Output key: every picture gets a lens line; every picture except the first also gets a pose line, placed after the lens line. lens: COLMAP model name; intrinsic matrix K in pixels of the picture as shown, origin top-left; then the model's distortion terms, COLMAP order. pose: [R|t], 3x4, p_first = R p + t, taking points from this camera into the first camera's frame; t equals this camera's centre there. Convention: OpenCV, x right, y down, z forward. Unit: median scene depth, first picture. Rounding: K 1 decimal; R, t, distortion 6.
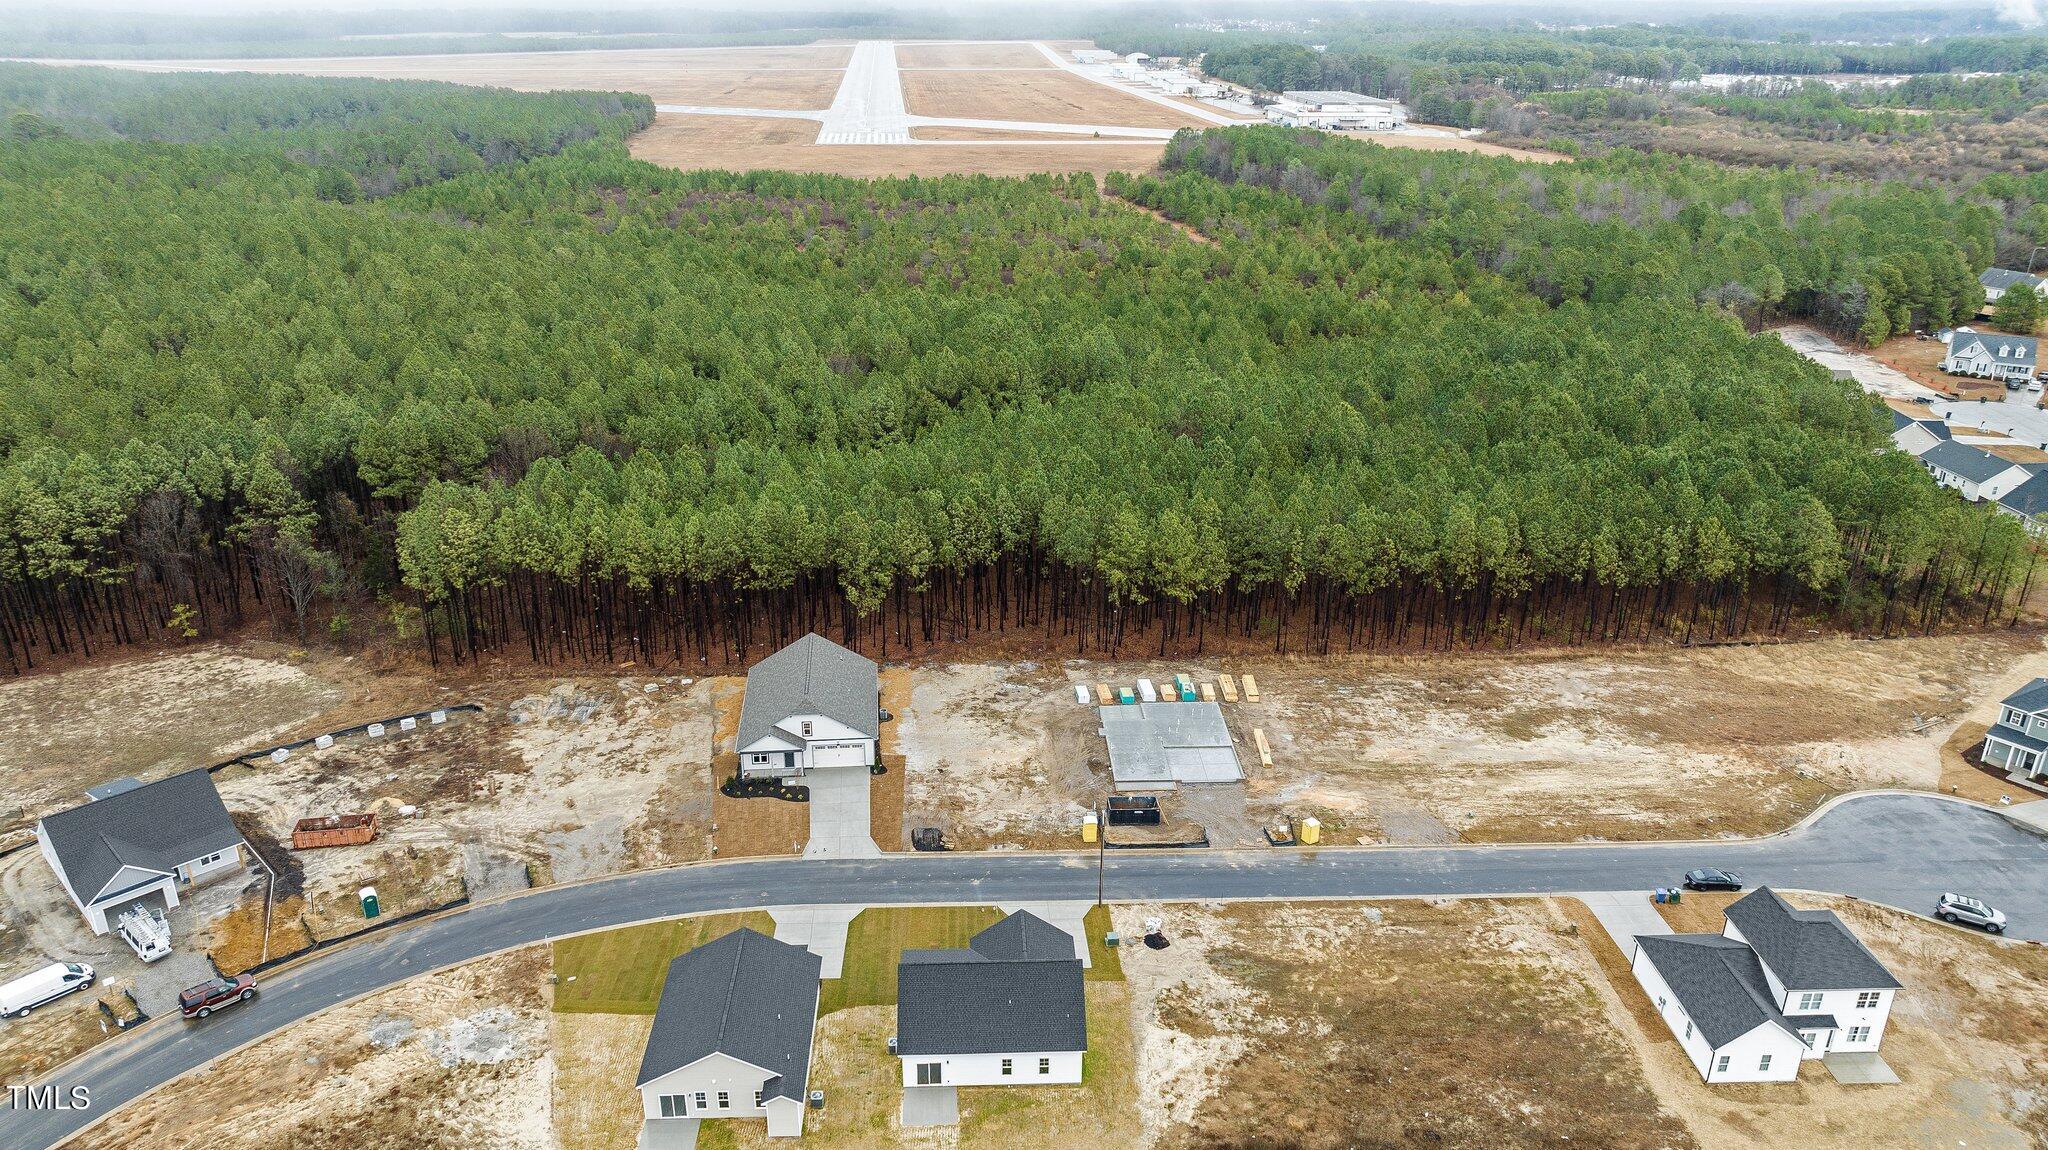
lens RADIAL K [[1444.2, 0, 1024.0], [0, 1444.2, 575.0], [0, 0, 1]] dist [-0.014822, -0.002489]
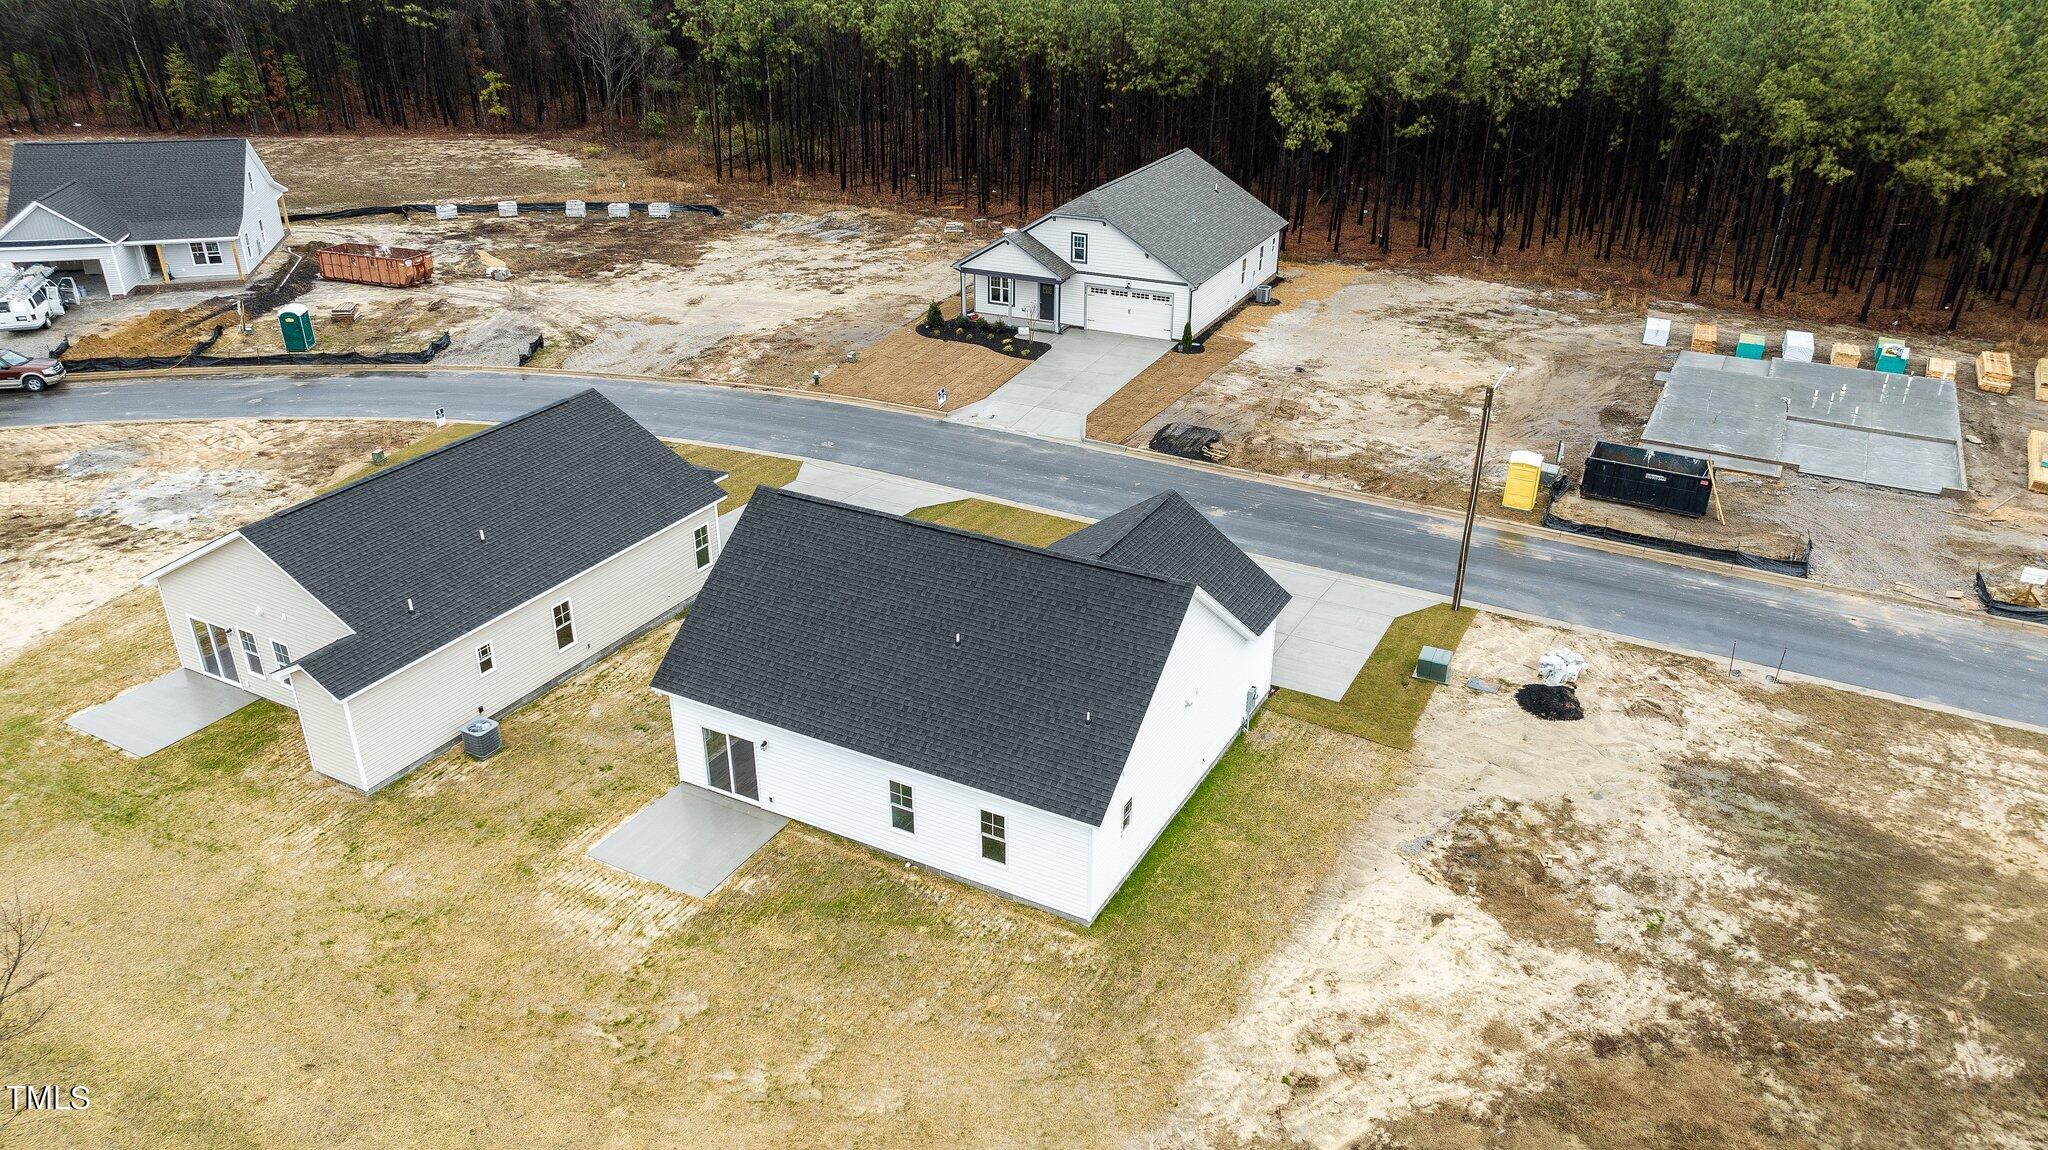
lens RADIAL K [[1508.0, 0, 1024.0], [0, 1508.0, 575.0], [0, 0, 1]] dist [-0.031342, 0.042351]
pose [[0.864369, 0.226808, -0.448804, 0.127846], [-0.197198, 0.973901, 0.112381, 0.184609], [0.462579, -0.008635, 0.886536, 0.531686]]
